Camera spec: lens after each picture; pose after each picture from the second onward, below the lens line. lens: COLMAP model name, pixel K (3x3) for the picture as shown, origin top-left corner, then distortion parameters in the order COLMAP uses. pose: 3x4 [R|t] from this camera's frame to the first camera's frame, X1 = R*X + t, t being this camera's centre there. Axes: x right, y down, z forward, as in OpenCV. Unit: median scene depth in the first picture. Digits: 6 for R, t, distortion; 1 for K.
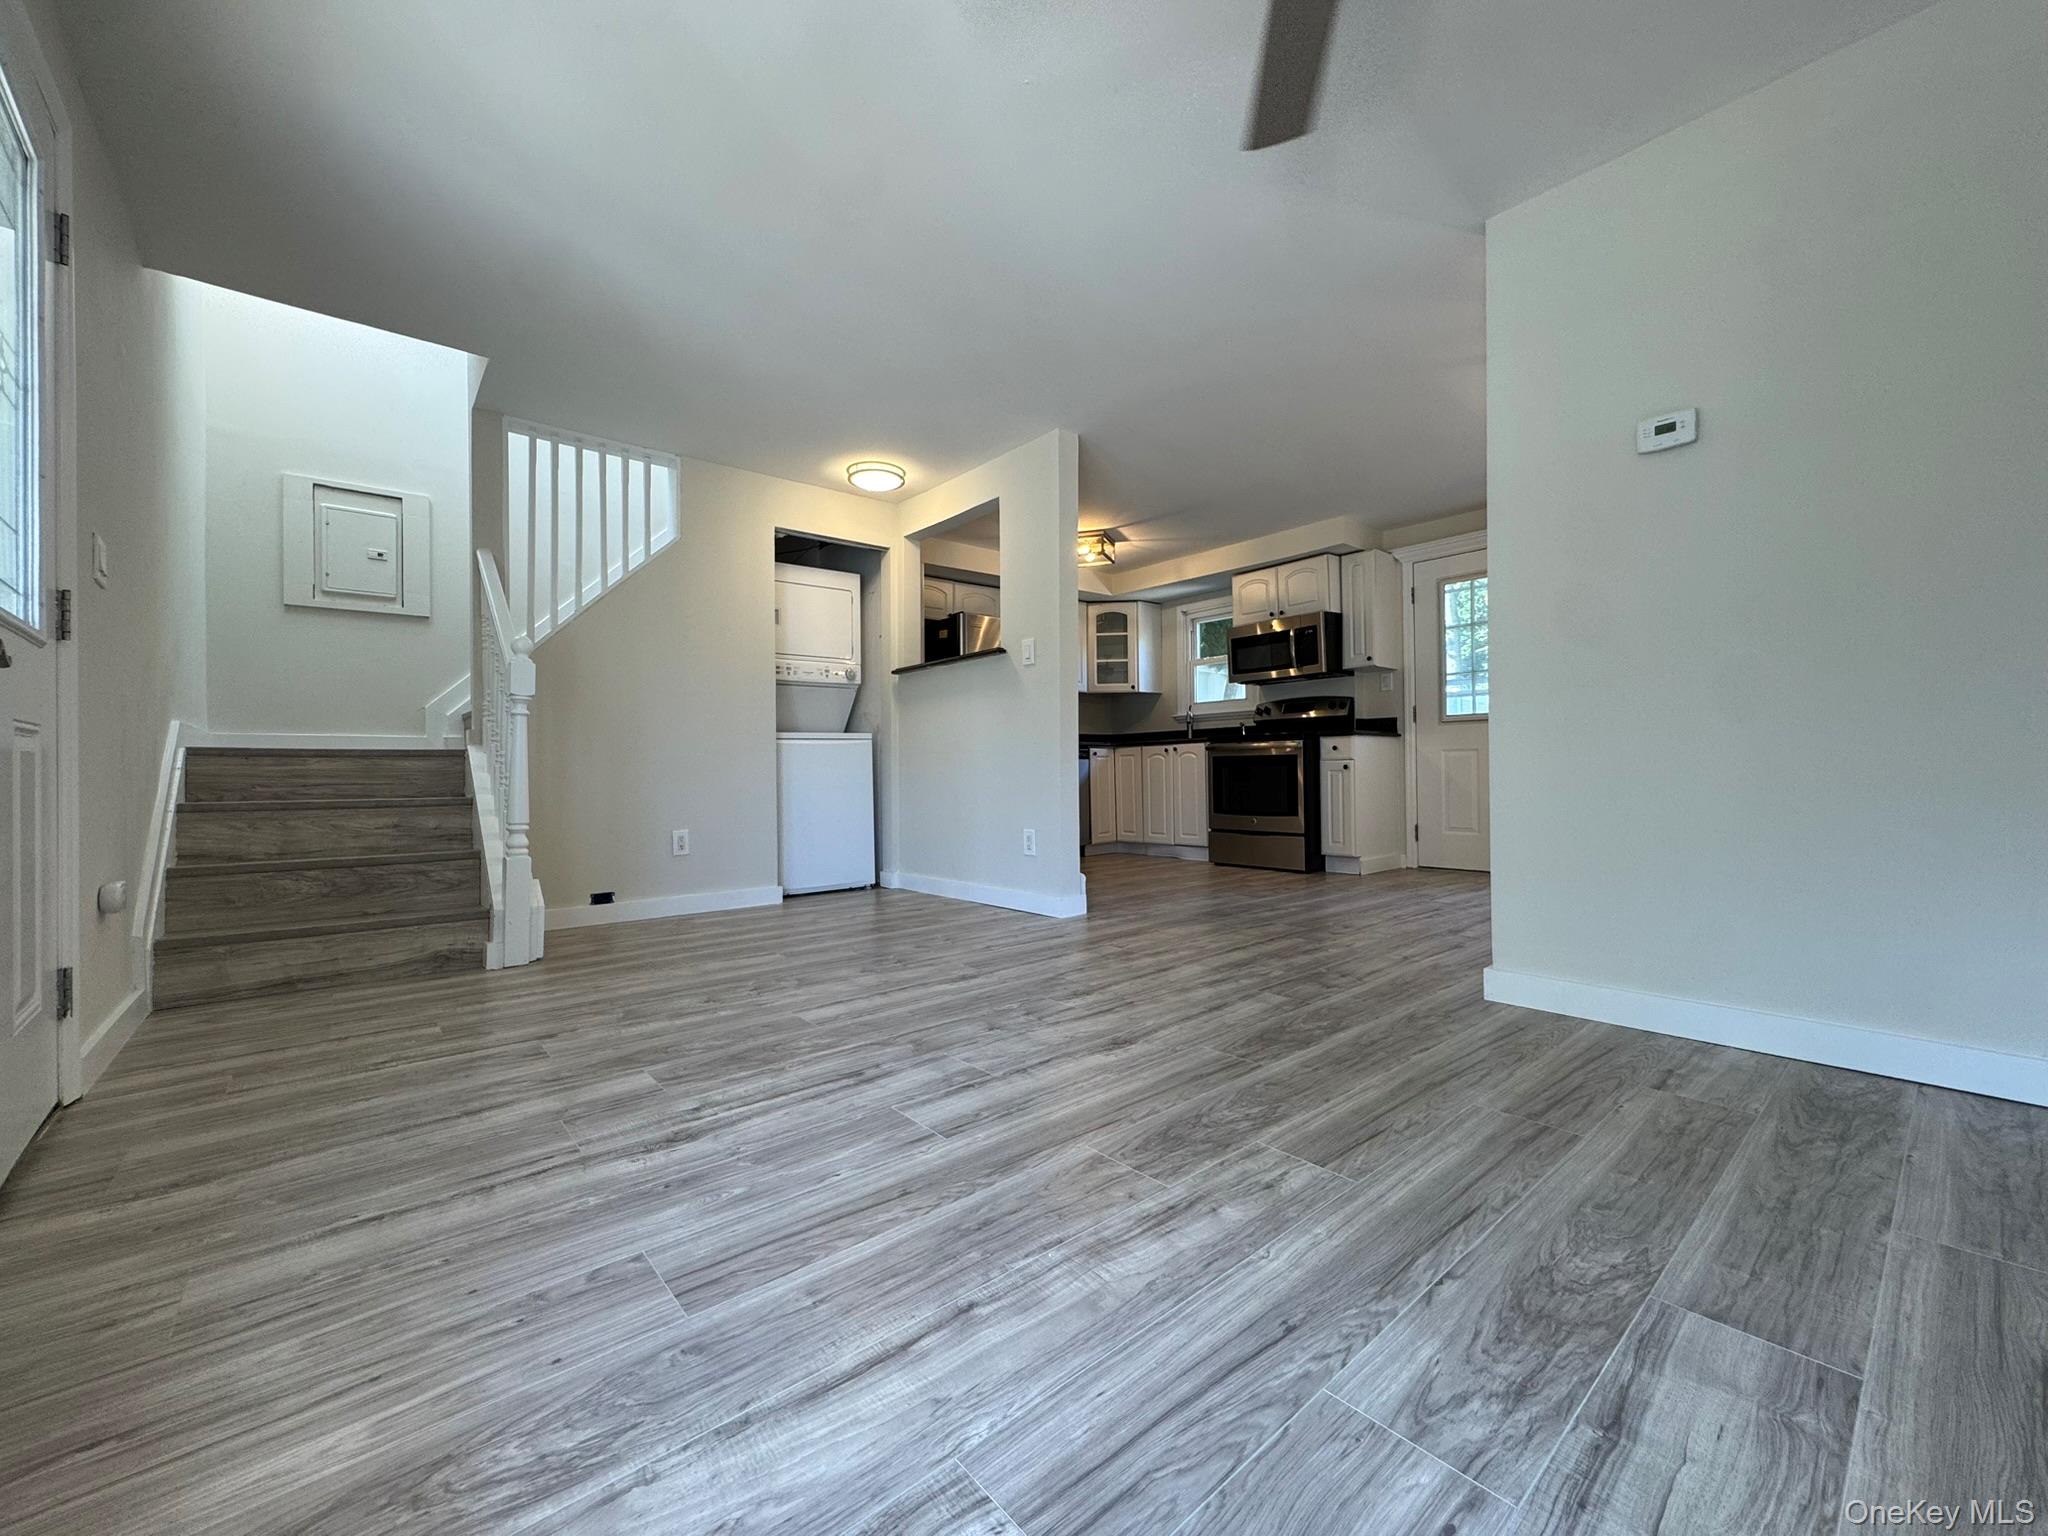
lens RADIAL K [[818.5, 0, 1022.2], [0, 818.5, 767.0], [0, 0, 1]] dist [-0.000036, -0.000059]
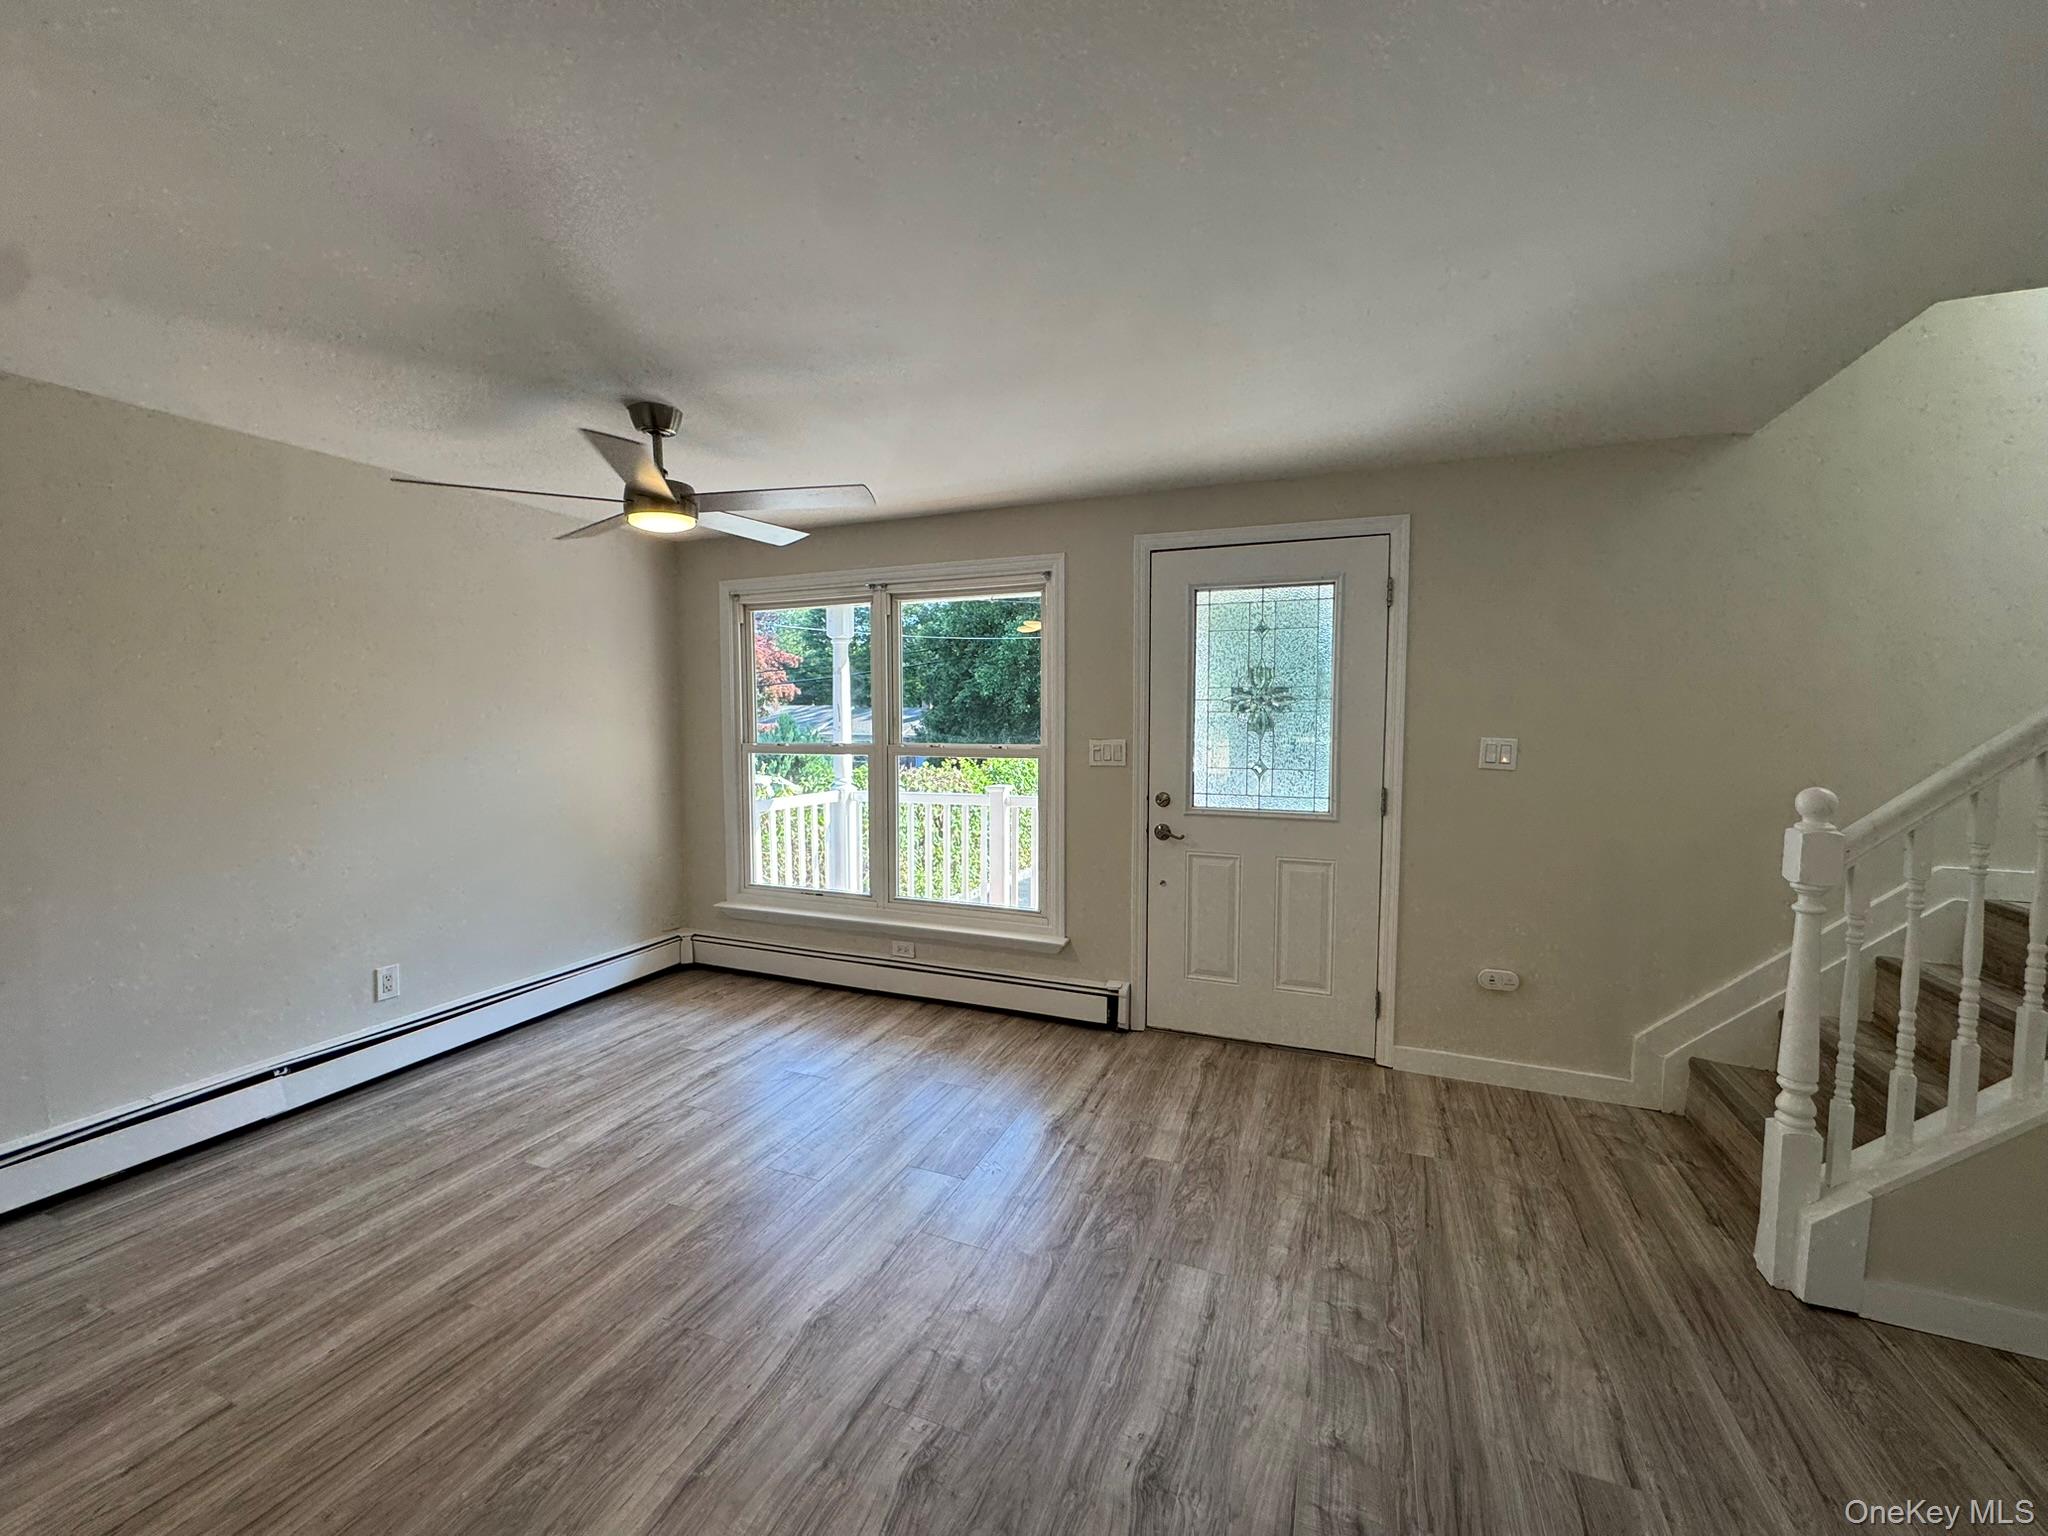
lens RADIAL K [[818.5, 0, 1024.2], [0, 818.5, 767.9], [0, 0, 1]] dist [-0.000036, -0.000059]
pose [[-0.888421, 0.042538, -0.457054, 0.388187], [0.012318, 0.997548, 0.068897, -0.418257], [0.458864, 0.055579, -0.886767, 2.363930]]
